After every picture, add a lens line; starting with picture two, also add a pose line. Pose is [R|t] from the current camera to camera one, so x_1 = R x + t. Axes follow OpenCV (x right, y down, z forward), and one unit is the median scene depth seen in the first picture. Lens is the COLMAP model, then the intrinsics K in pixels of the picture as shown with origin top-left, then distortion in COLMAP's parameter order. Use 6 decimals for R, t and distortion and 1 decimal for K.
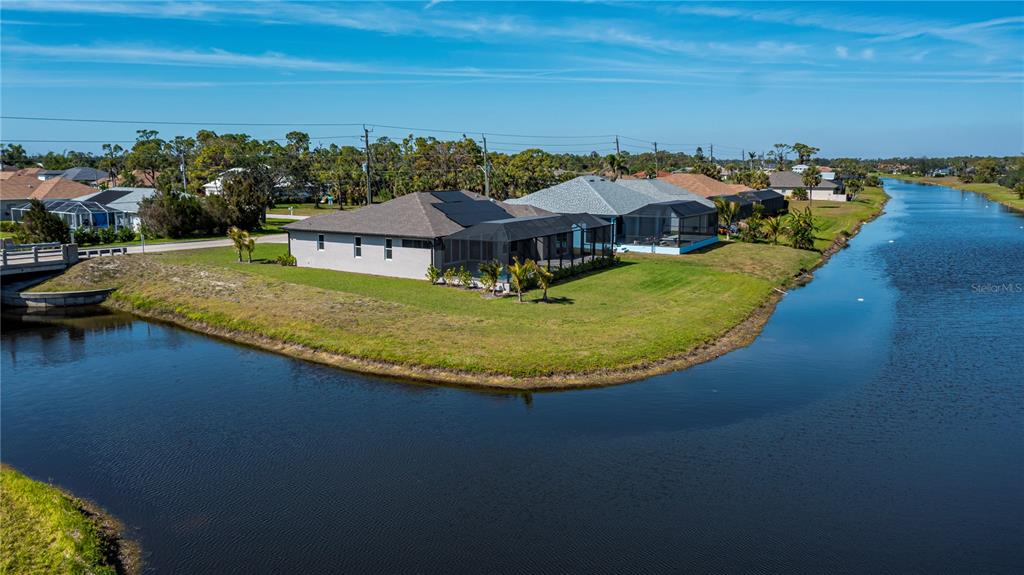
lens RADIAL K [[868.6, 0, 512.0], [0, 868.6, 287.5], [0, 0, 1]] dist [-0.005516, -0.000238]
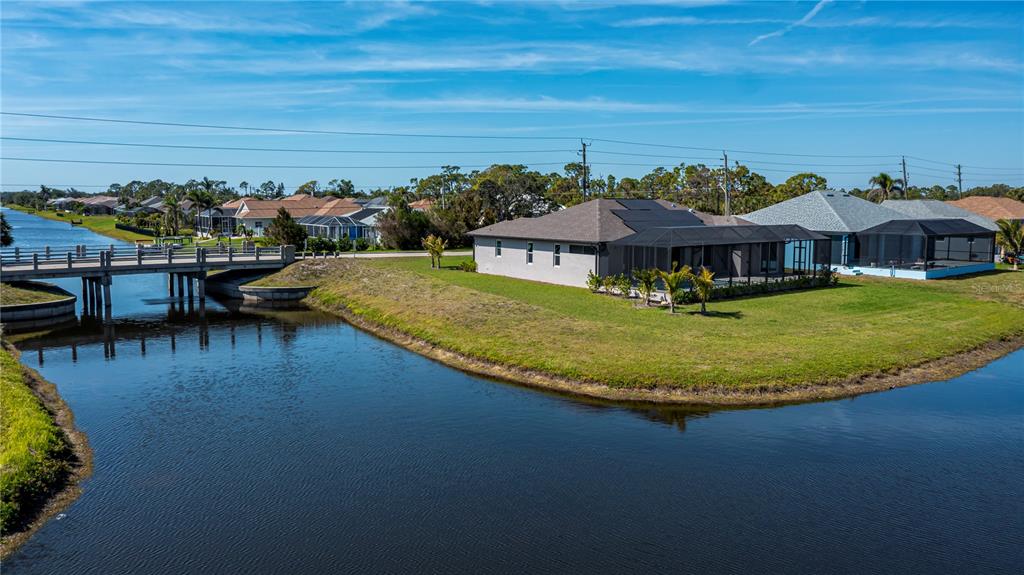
lens RADIAL K [[868.6, 0, 512.0], [0, 868.6, 287.5], [0, 0, 1]] dist [-0.005516, -0.000238]
pose [[0.920428, 0.038509, -0.389011, 0.178617], [-0.061501, 0.997008, -0.046819, 0.037346], [0.386044, 0.067018, 0.920043, 0.115182]]
